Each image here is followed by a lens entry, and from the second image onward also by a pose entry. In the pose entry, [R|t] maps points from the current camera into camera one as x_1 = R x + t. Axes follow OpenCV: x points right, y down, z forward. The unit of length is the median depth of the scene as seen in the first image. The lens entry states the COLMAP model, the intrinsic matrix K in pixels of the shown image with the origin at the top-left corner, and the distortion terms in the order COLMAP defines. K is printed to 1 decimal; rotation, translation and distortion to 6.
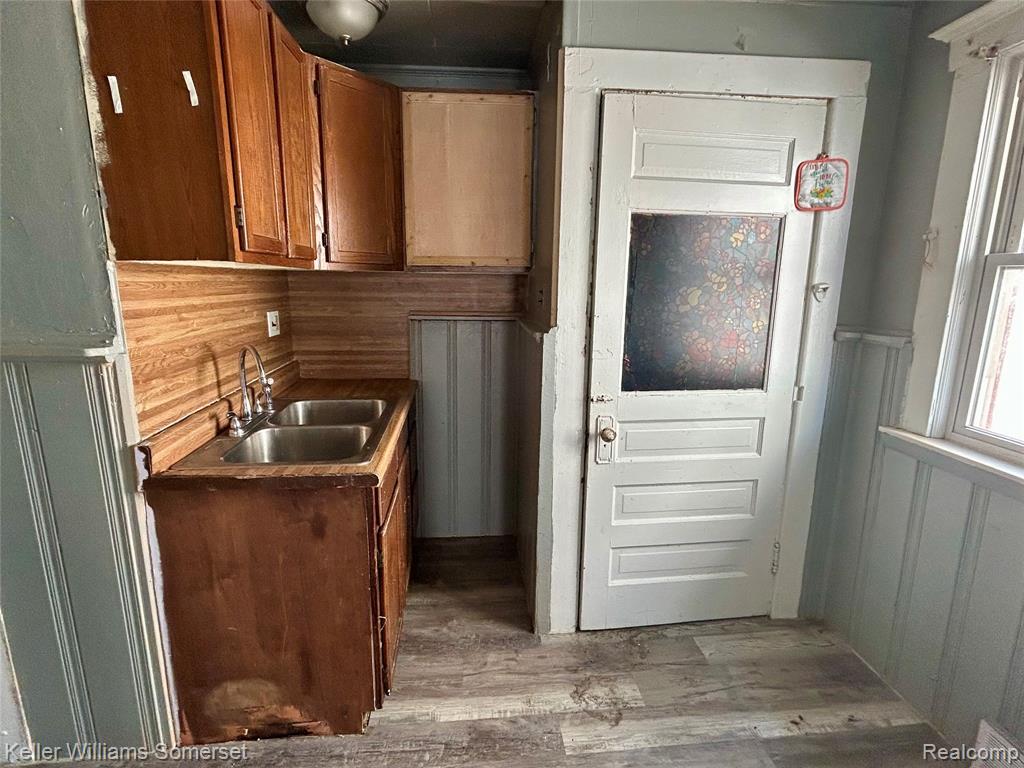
lens RADIAL K [[506.6, 0, 513.8], [0, 506.6, 380.8], [0, 0, 1]] dist [-0.006189, 0.004667]
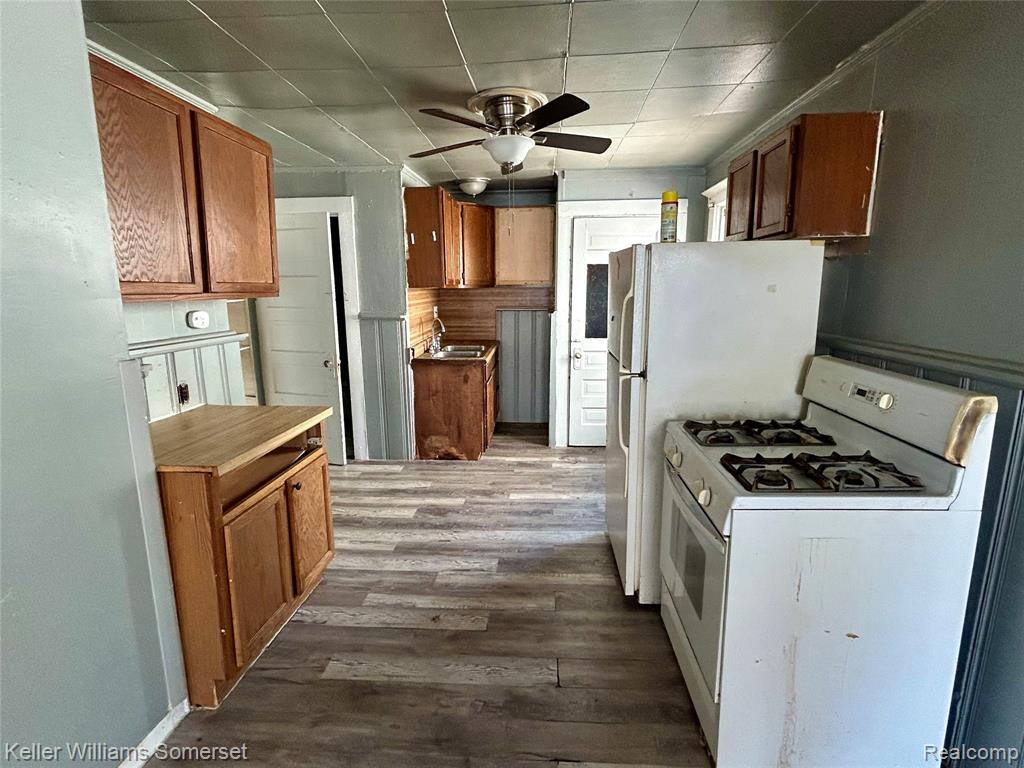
lens RADIAL K [[506.6, 0, 514.3], [0, 506.6, 385.0], [0, 0, 1]] dist [-0.006189, 0.004667]
pose [[0.988122, 0.015695, -0.152867, 0.270016], [-0.015688, 0.999876, 0.001252, 0.259920], [0.152868, 0.001161, 0.988246, -1.488381]]
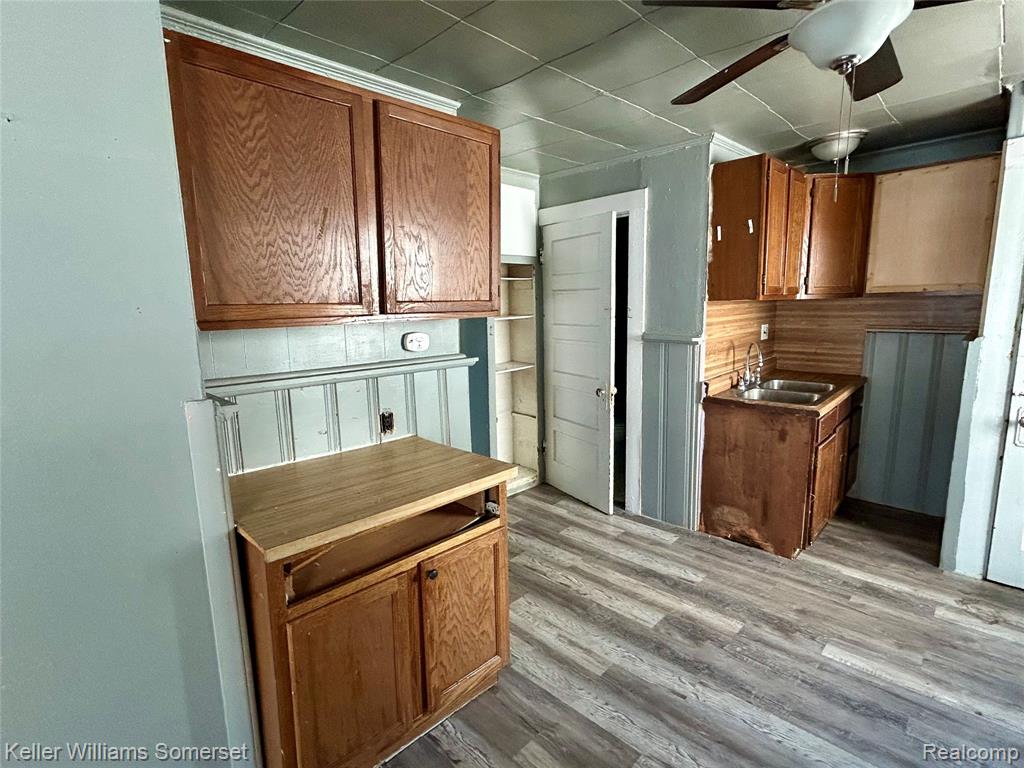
lens RADIAL K [[506.6, 0, 510.7], [0, 506.6, 382.8], [0, 0, 1]] dist [-0.006189, 0.004667]
pose [[0.647629, 0.095754, -0.755915, 0.314552], [-0.116447, 0.992856, 0.026003, 0.133214], [0.753005, 0.071184, 0.654153, -0.869111]]
